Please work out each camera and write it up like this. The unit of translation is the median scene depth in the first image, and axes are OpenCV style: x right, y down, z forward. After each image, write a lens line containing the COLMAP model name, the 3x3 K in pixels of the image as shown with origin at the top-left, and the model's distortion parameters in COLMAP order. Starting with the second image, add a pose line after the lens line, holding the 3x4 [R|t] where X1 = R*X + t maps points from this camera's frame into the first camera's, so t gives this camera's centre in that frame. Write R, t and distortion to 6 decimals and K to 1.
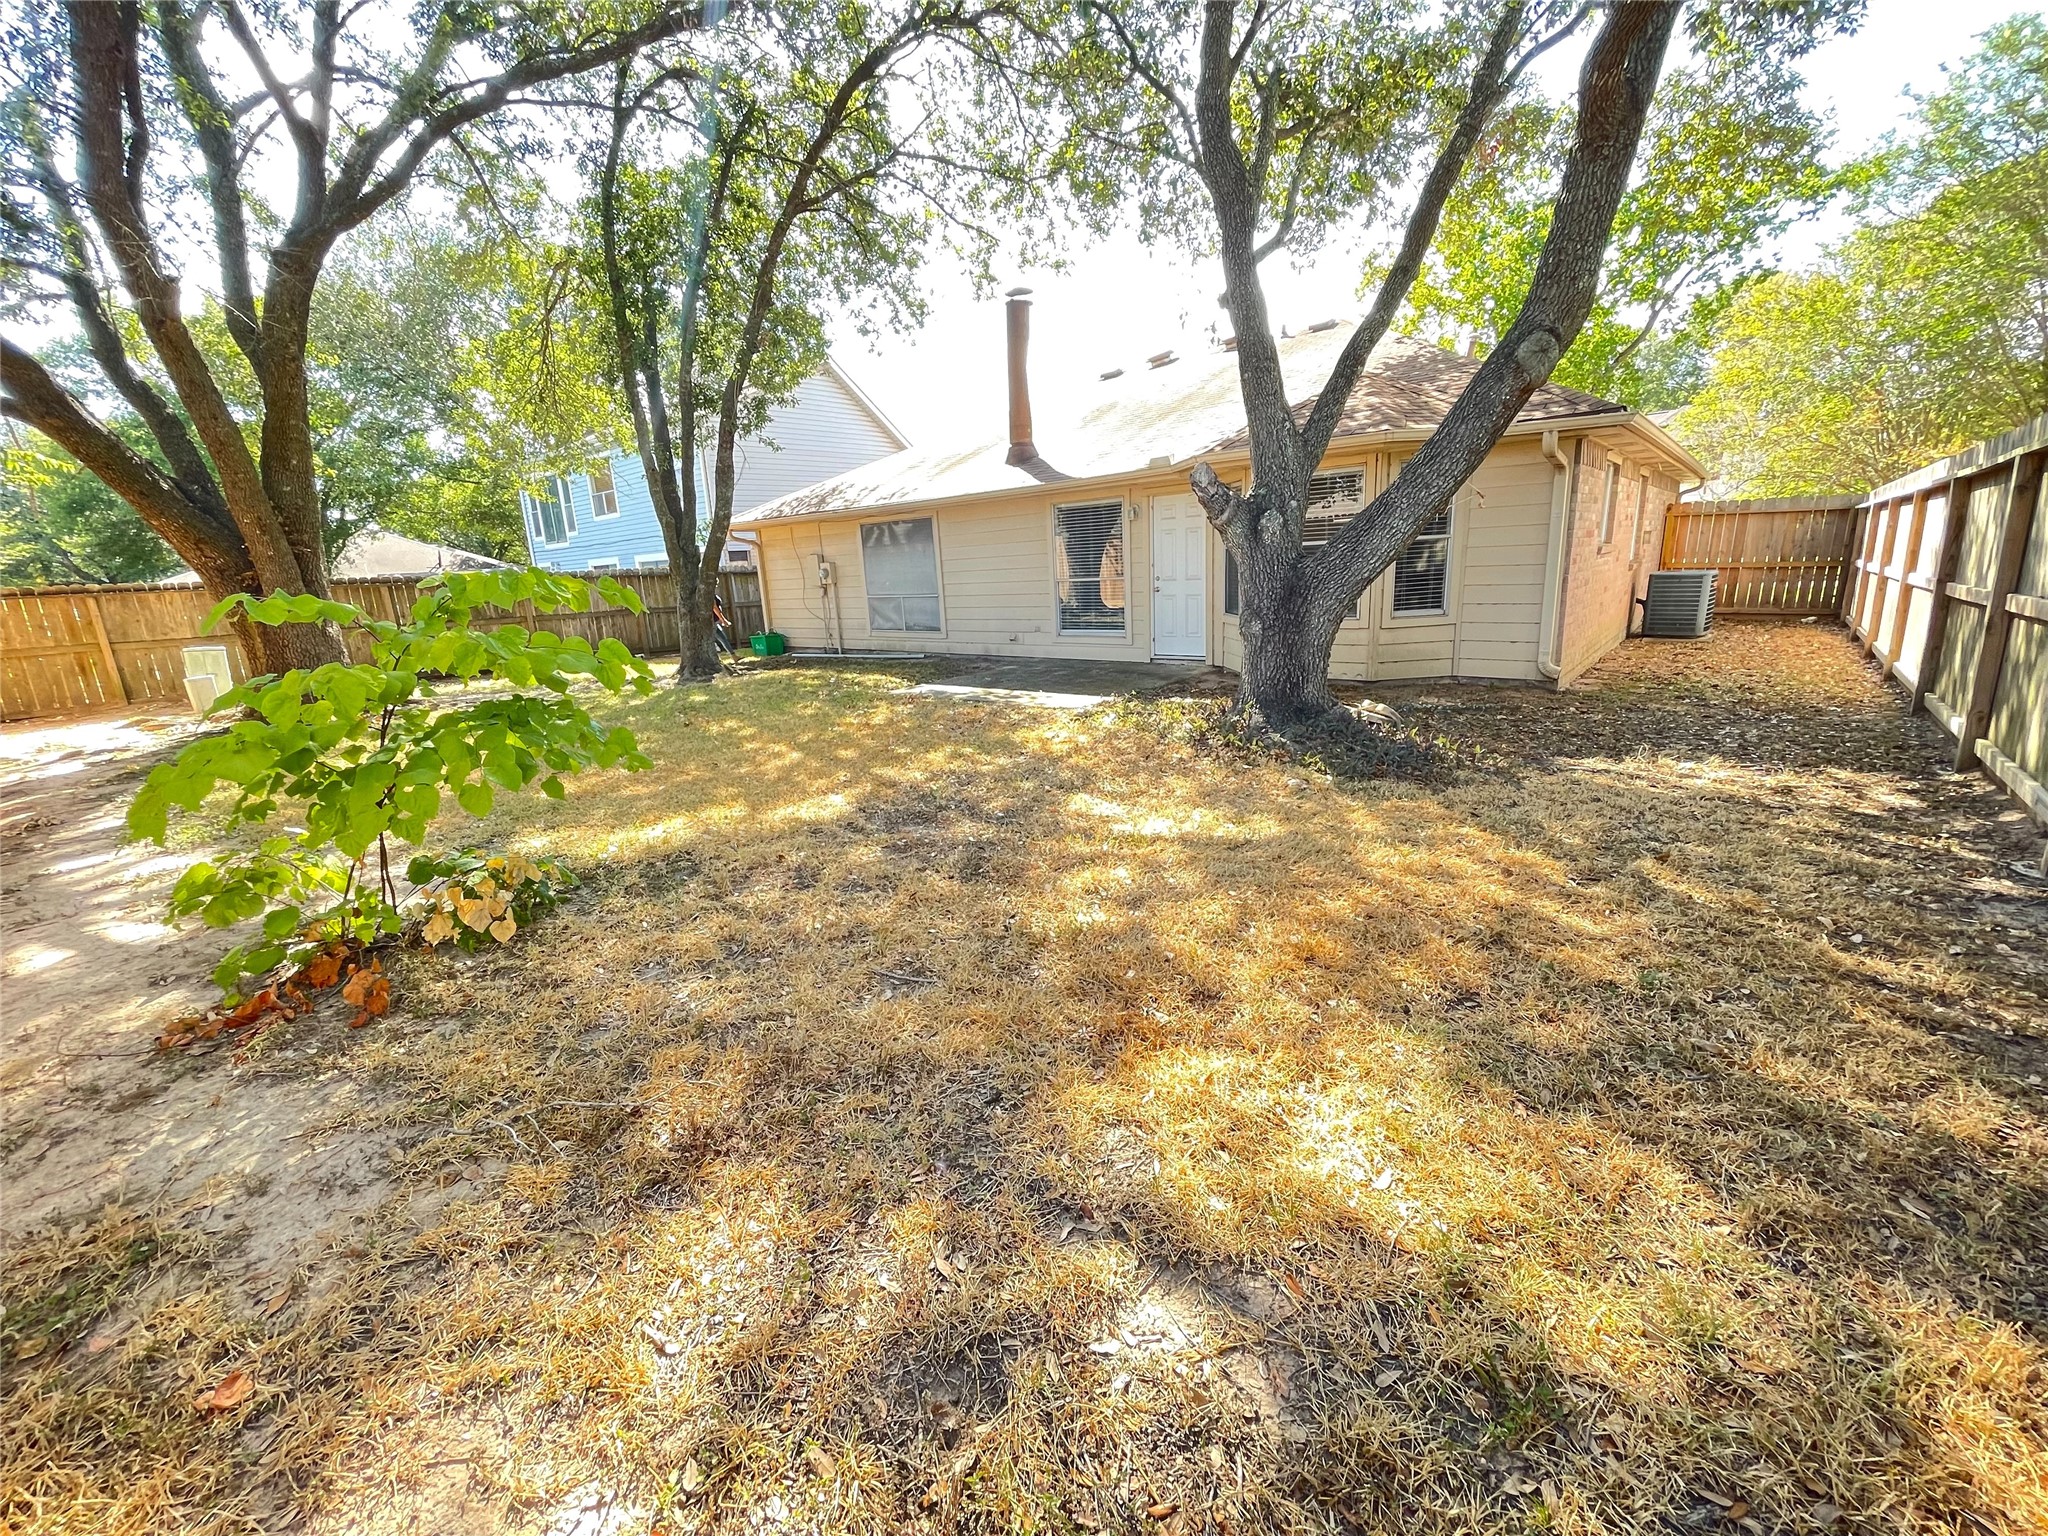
lens RADIAL K [[820.3, 0, 1024.0], [0, 820.3, 768.0], [0, 0, 1]] dist [-0.001810, 0.000660]
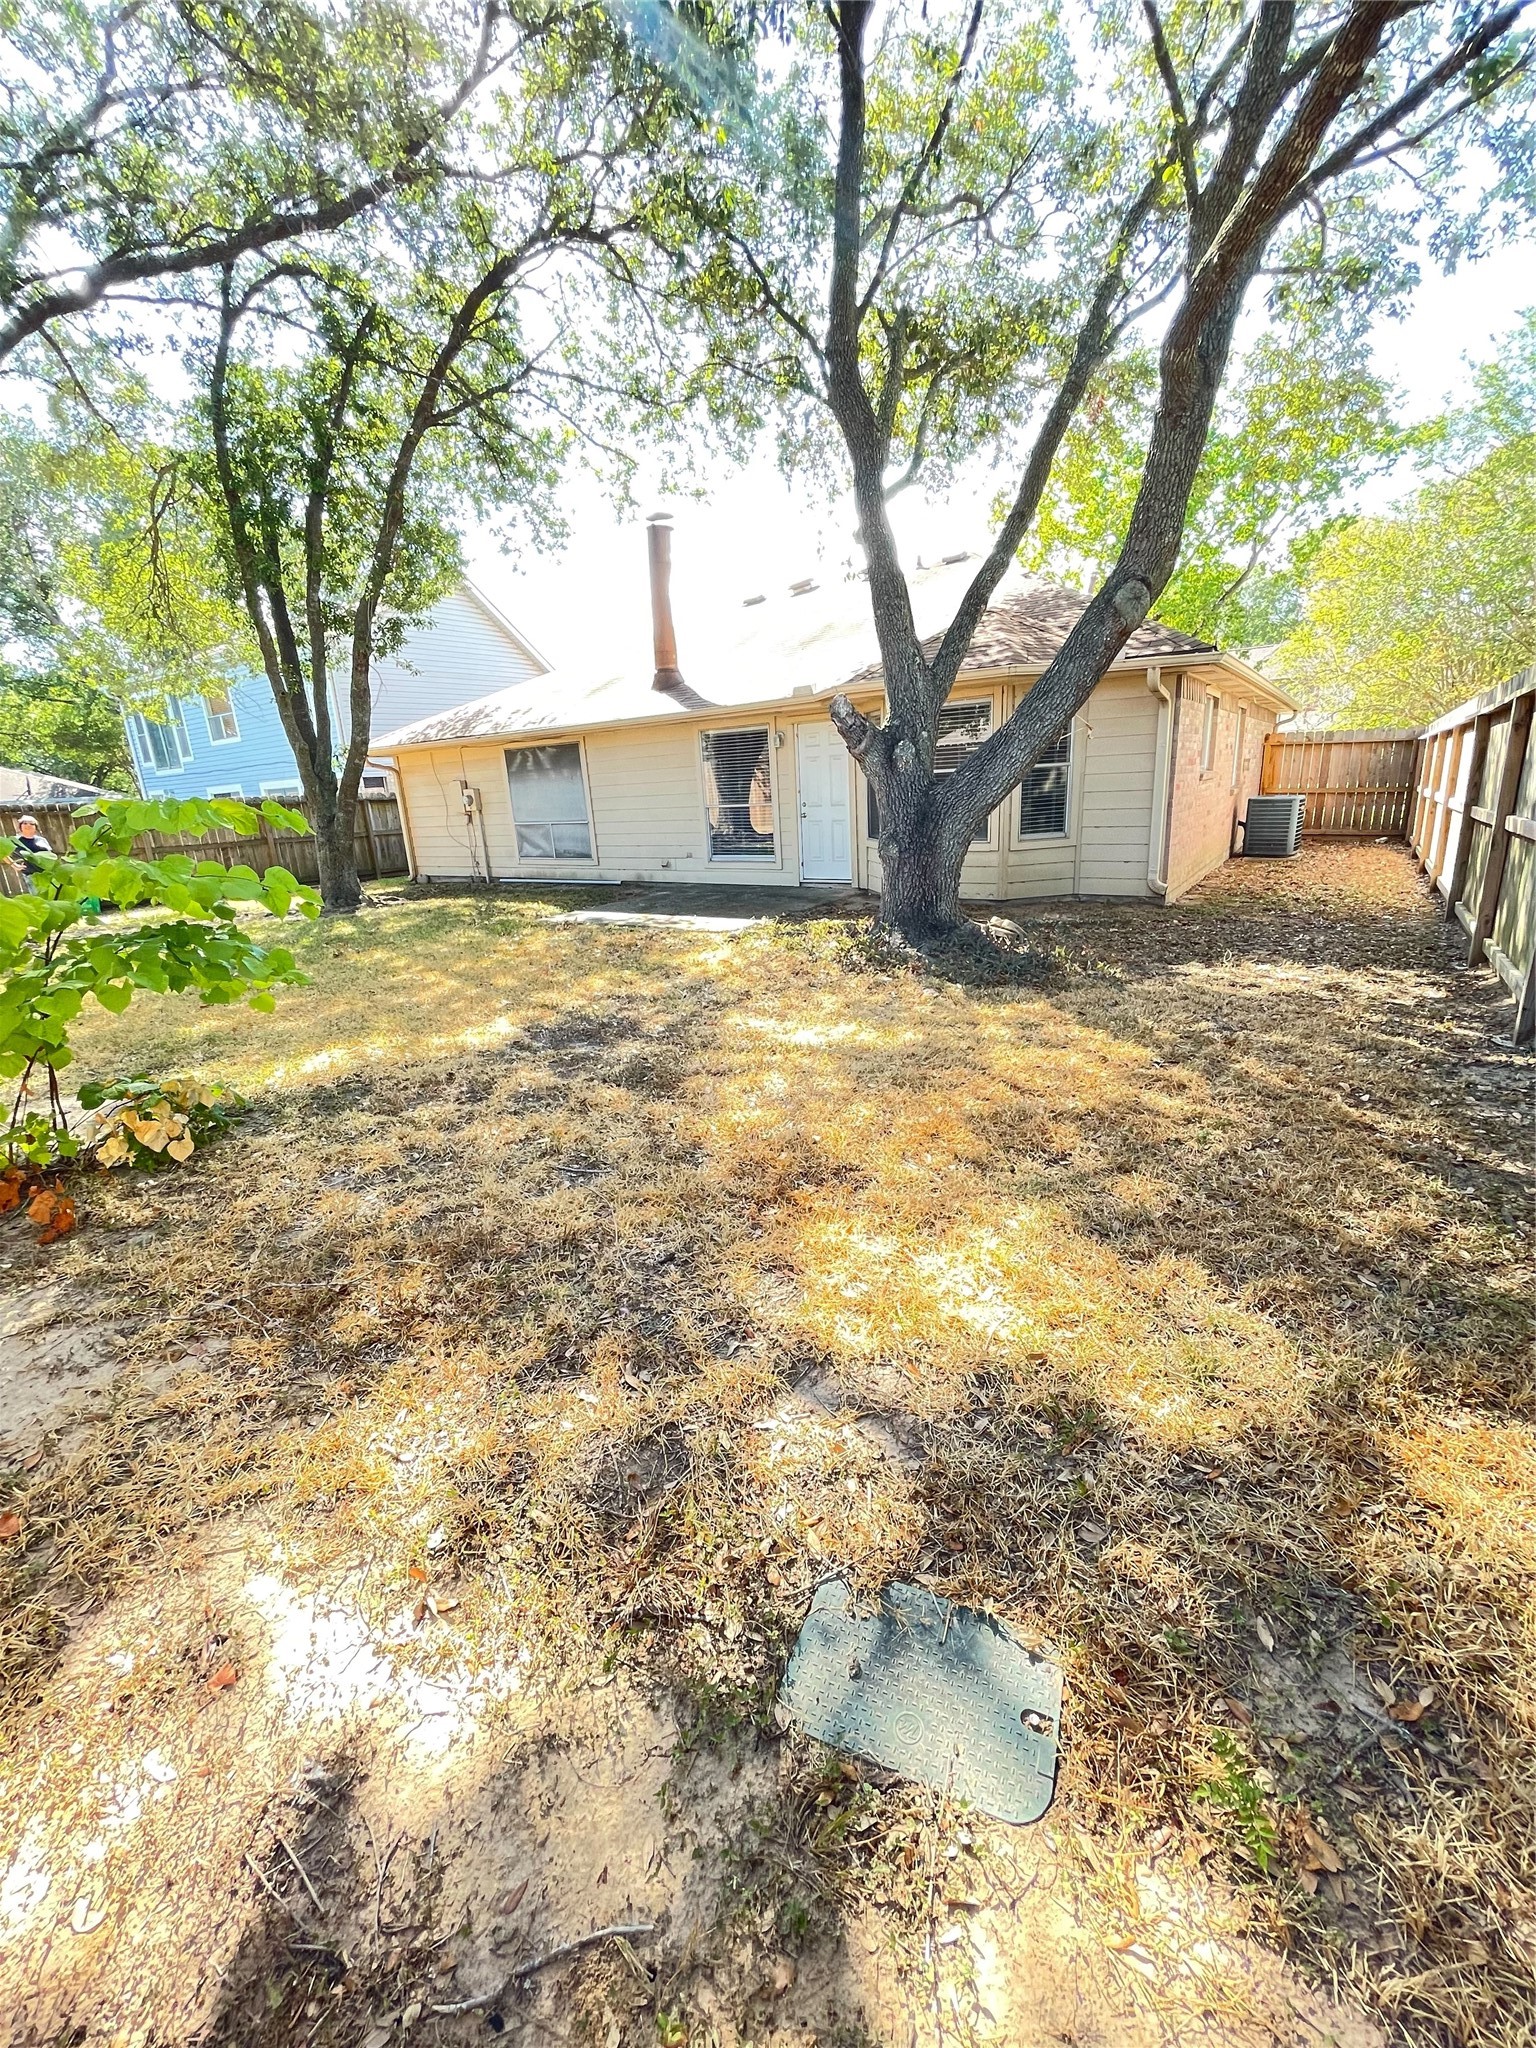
lens RADIAL K [[820.3, 0, 768.0], [0, 820.3, 1024.0], [0, 0, 1]] dist [-0.001810, 0.000660]
pose [[0.993777, -0.032205, 0.106629, -0.002300], [0.028526, 0.998950, 0.035851, 0.009451], [-0.107671, -0.032586, 0.993652, -0.043449]]
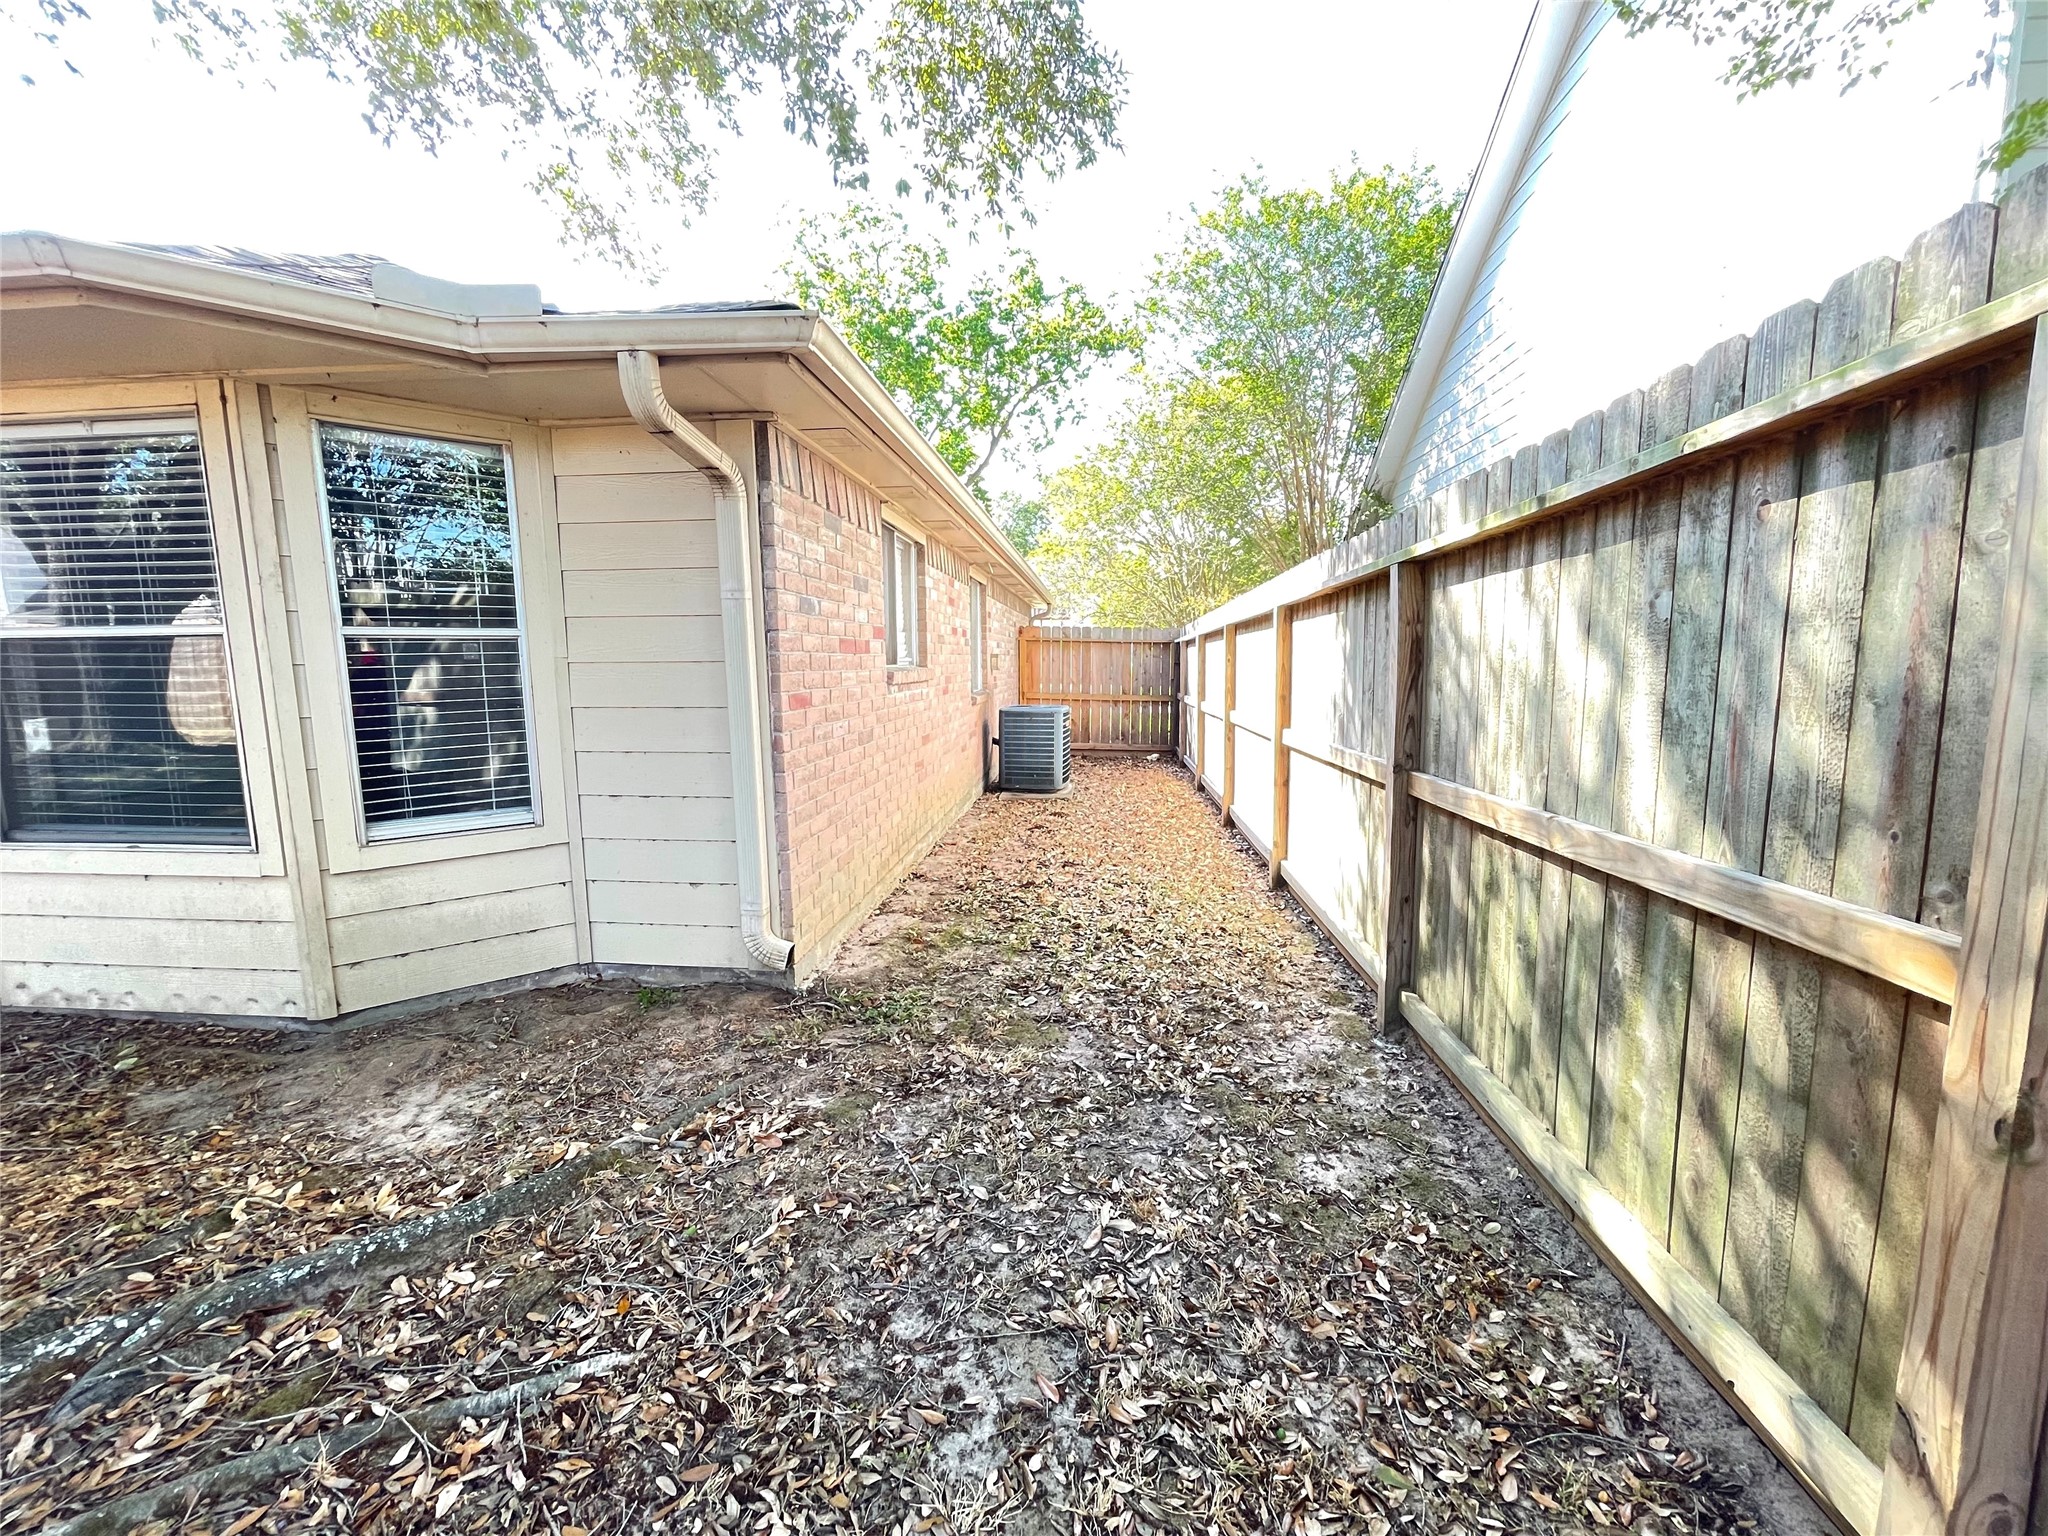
lens RADIAL K [[820.3, 0, 1024.0], [0, 820.3, 768.0], [0, 0, 1]] dist [-0.001810, 0.000660]
pose [[0.813679, -0.030742, 0.580501, 0.481227], [0.106886, 0.989487, -0.097419, -0.150886], [-0.571403, 0.141316, 0.808411, 0.539987]]
